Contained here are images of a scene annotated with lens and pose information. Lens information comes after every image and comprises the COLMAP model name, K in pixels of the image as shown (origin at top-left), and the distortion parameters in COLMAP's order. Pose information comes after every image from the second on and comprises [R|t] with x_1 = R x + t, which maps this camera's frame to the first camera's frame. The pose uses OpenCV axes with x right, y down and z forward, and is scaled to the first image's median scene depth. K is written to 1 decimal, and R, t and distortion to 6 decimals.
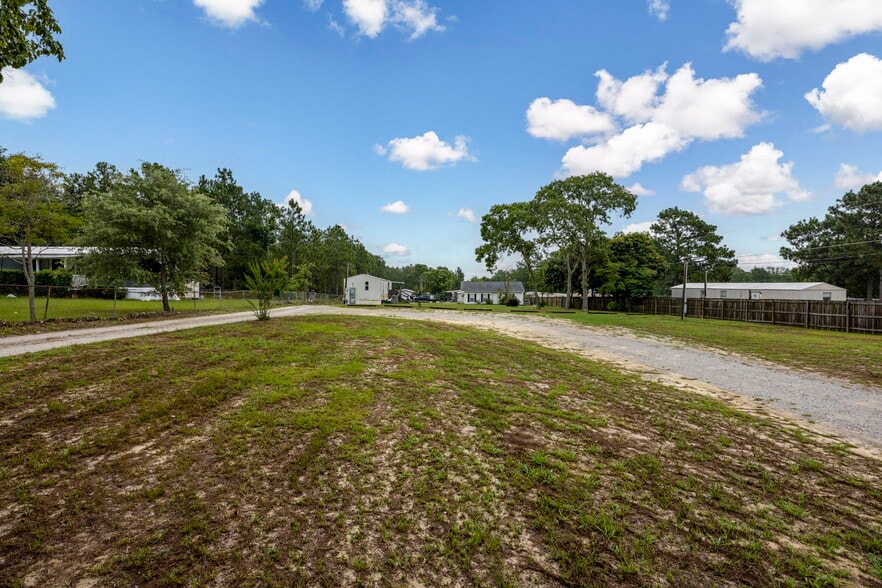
lens RADIAL K [[413.1, 0, 441.6], [0, 413.1, 294.9], [0, 0, 1]] dist [-0.005946, -0.000605]
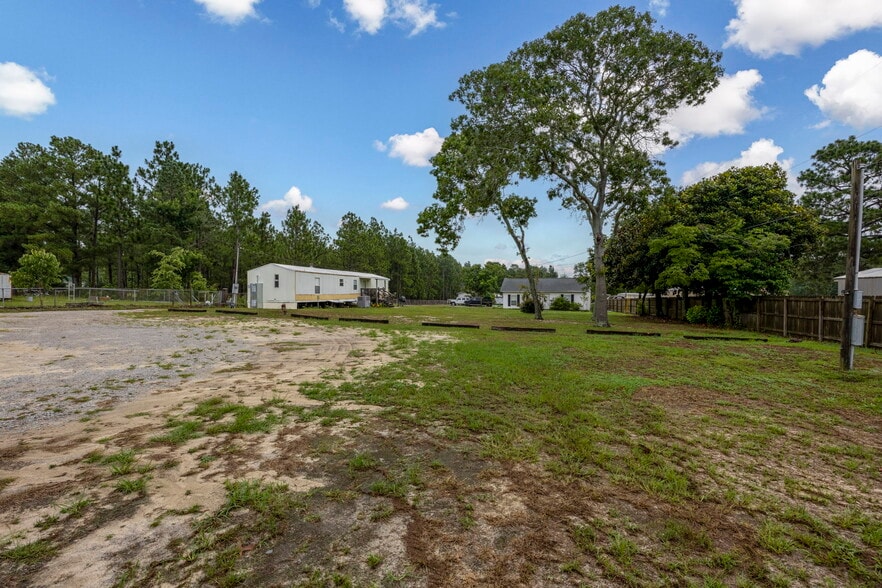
lens RADIAL K [[413.1, 0, 439.2], [0, 413.1, 292.5], [0, 0, 1]] dist [-0.005946, -0.000605]
pose [[0.958413, -0.004809, -0.285344, 0.266890], [0.000470, 0.999883, -0.015274, 0.007820], [0.285384, 0.014505, 0.958303, 0.436859]]
